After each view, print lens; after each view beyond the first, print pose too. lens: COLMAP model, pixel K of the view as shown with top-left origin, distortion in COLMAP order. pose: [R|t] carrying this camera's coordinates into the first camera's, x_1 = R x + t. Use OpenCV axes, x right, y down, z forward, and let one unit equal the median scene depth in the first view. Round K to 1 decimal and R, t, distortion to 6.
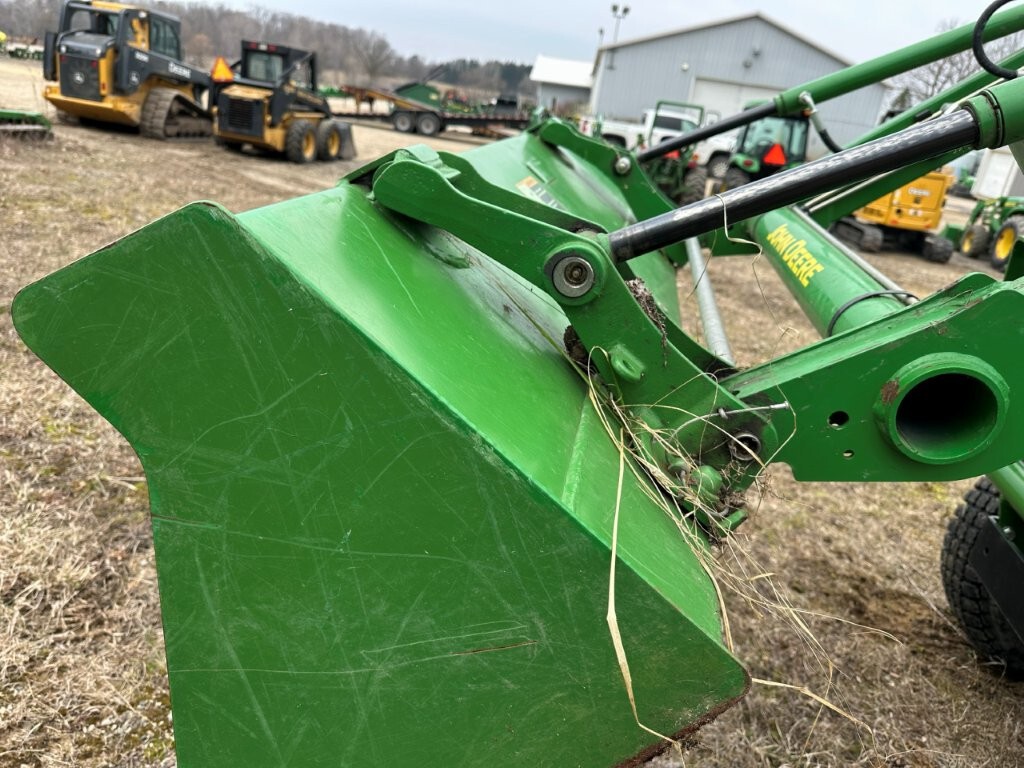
lens RADIAL K [[751.4, 0, 511.8], [0, 751.4, 374.7], [0, 0, 1]] dist [-0.006248, -0.007060]
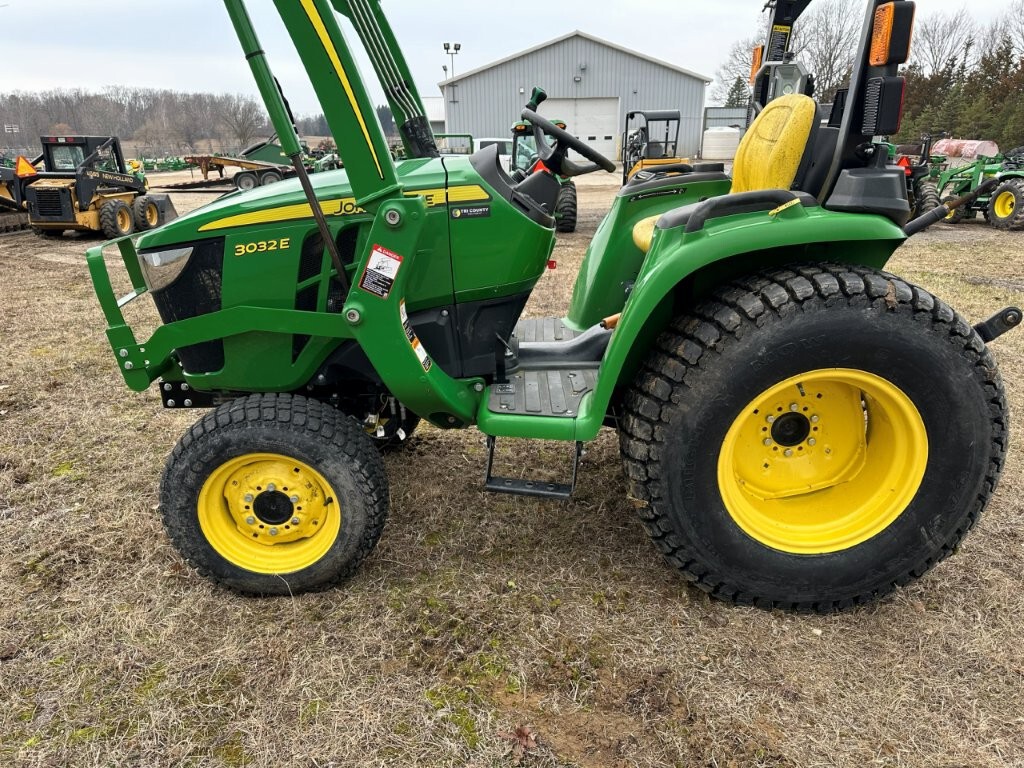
lens RADIAL K [[726.1, 0, 512.0], [0, 726.1, 384.0], [0, 0, 1]] dist [0.097899, -0.118570]
pose [[0.978921, -0.181788, 0.093091, 0.147640], [0.183793, 0.982874, -0.013372, 0.050100], [-0.089066, 0.030200, 0.995568, -0.129271]]
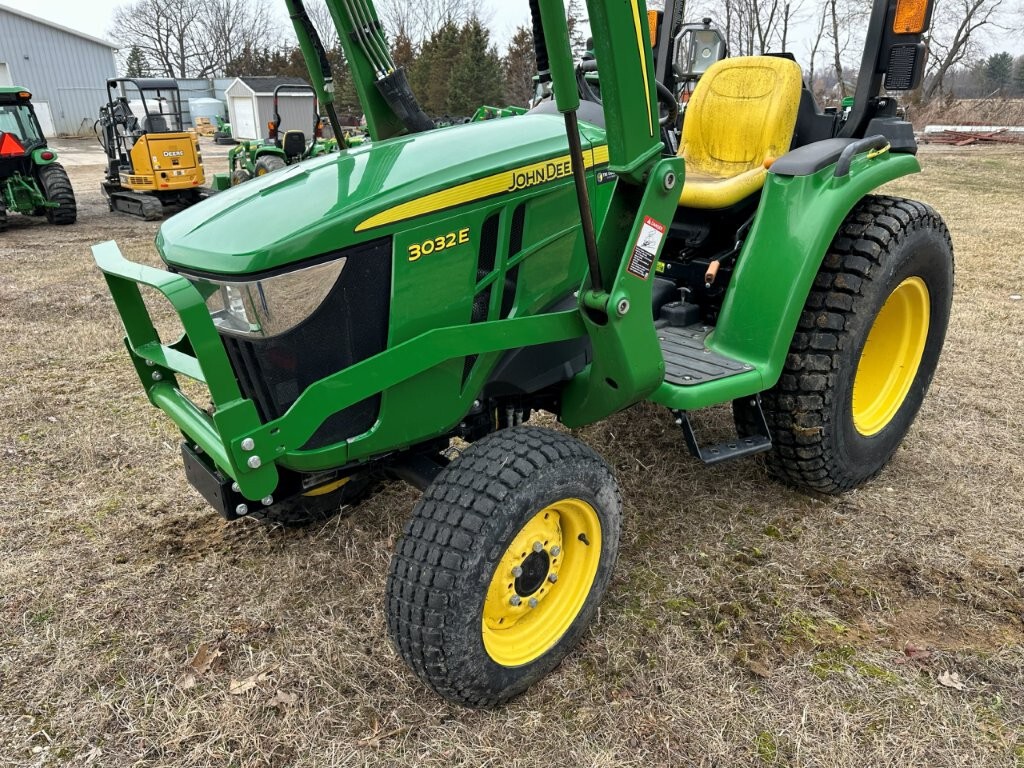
lens RADIAL K [[733.2, 0, 512.0], [0, 733.2, 384.0], [0, 0, 1]] dist [0.087704, -0.132615]
pose [[0.630968, -0.405327, 0.661505, 0.019762], [0.361688, 0.908019, 0.211383, 0.002495], [-0.686339, 0.105882, 0.719533, -0.045638]]
